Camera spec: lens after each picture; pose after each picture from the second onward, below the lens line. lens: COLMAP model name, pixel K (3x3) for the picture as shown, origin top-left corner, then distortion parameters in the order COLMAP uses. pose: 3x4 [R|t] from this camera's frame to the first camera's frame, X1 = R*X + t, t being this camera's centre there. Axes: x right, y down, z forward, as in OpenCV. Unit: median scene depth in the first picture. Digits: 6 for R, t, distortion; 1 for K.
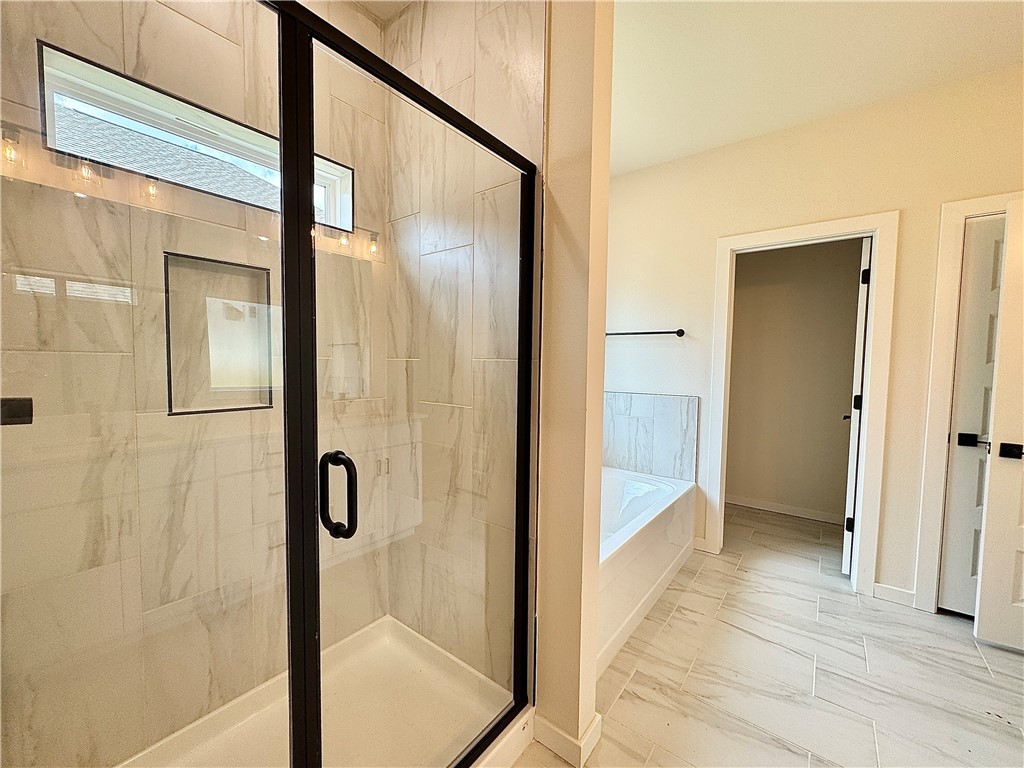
lens RADIAL K [[411.3, 0, 506.6], [0, 411.3, 381.4], [0, 0, 1]] dist [-0.006345, 0.001399]
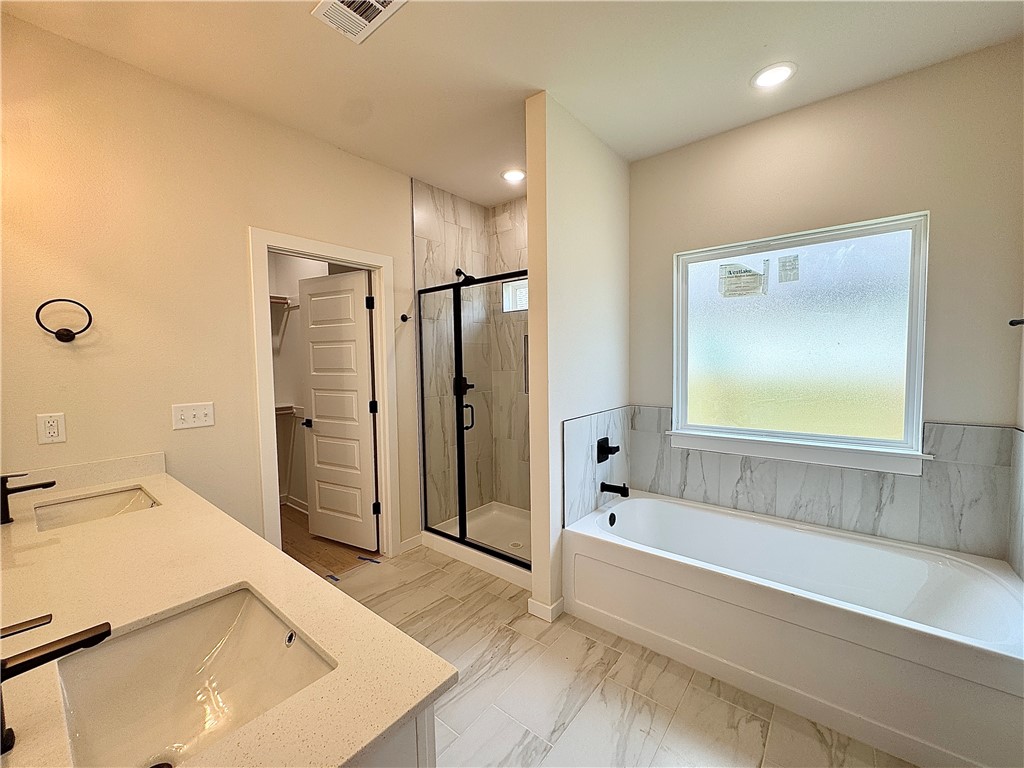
lens RADIAL K [[411.3, 0, 511.1], [0, 411.3, 382.4], [0, 0, 1]] dist [-0.006345, 0.001399]
pose [[-0.029549, 0.034131, -0.998980, 1.494890], [-0.027240, 0.999018, 0.034938, -0.068602], [0.999192, 0.028245, -0.028590, 0.747450]]
